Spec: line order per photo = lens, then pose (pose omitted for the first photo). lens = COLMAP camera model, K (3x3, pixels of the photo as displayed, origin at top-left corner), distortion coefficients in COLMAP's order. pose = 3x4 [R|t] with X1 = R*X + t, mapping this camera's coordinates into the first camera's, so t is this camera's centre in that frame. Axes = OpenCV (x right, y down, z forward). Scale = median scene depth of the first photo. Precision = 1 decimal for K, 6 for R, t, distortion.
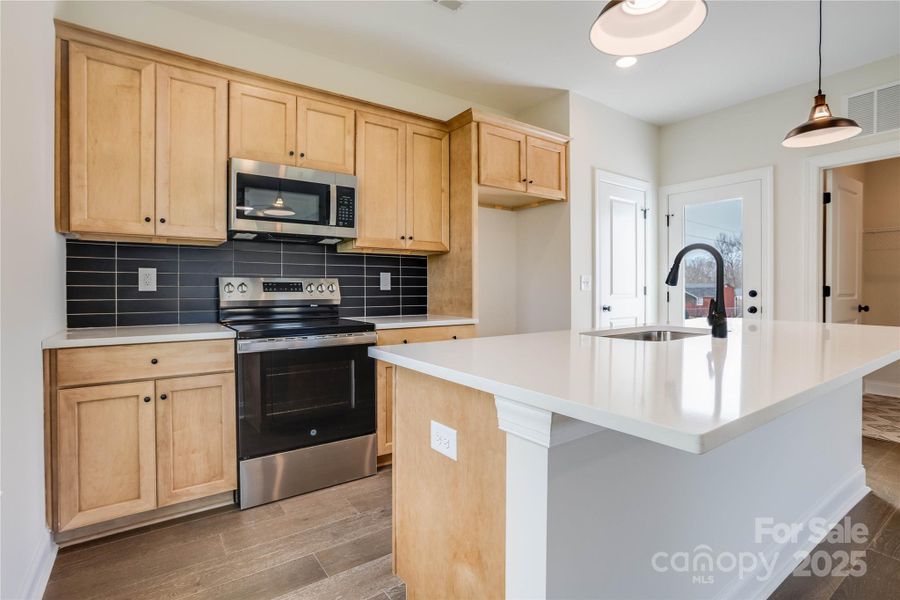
lens RADIAL K [[440.1, 0, 448.5], [0, 440.1, 291.3], [0, 0, 1]] dist [-0.028851, 0.000706]
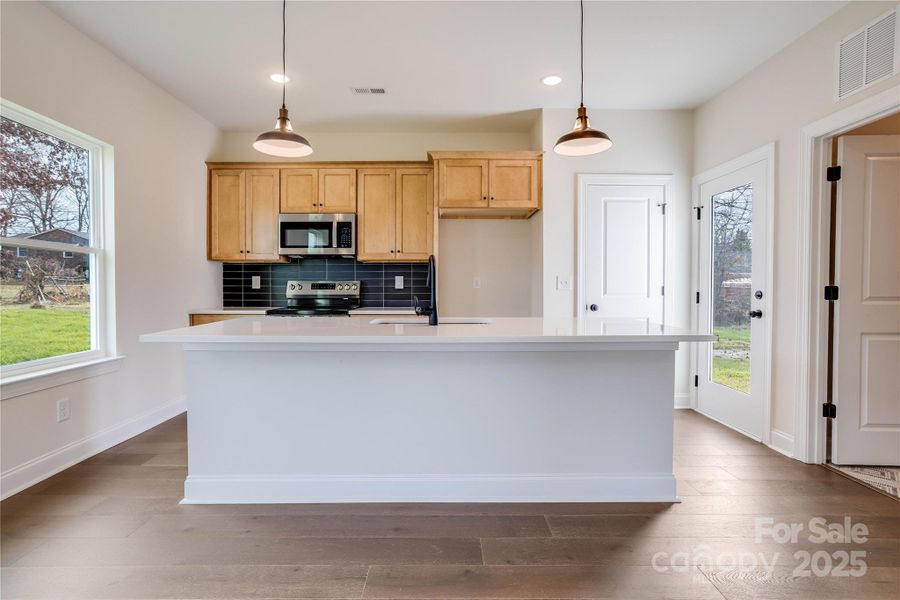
lens RADIAL K [[440.1, 0, 448.5], [0, 440.1, 291.3], [0, 0, 1]] dist [-0.028851, 0.000706]
pose [[0.818869, 0.008899, -0.573911, 0.914429], [-0.004978, 0.999952, 0.008402, -0.007681], [0.573959, -0.004023, 0.818874, -0.054631]]
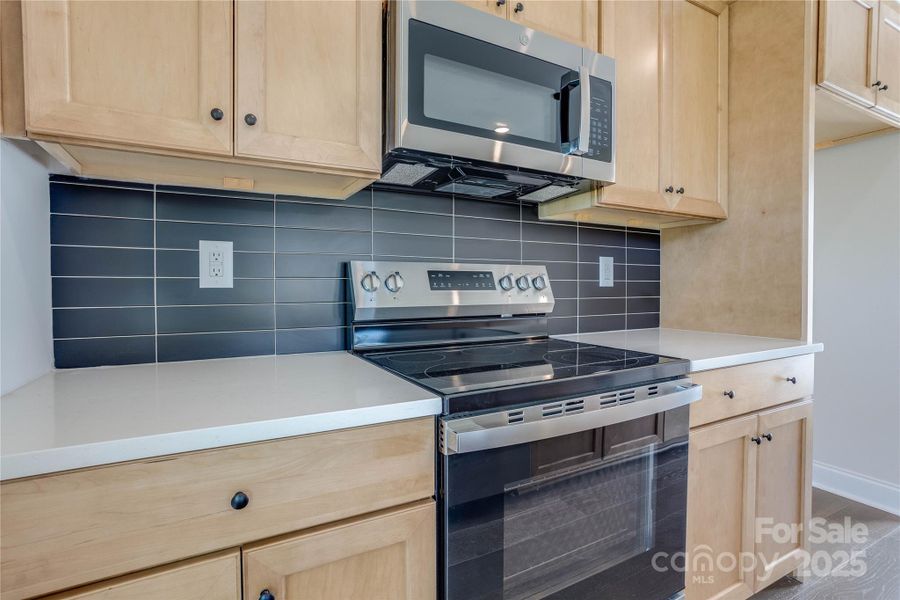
lens RADIAL K [[441.7, 0, 452.9], [0, 441.7, 295.7], [0, 0, 1]] dist [-0.028031, 0.000410]
pose [[0.993879, 0.005067, -0.110362, -0.327877], [-0.002958, 0.999810, 0.019264, -0.002062], [0.110439, -0.018820, 0.993705, 0.471857]]
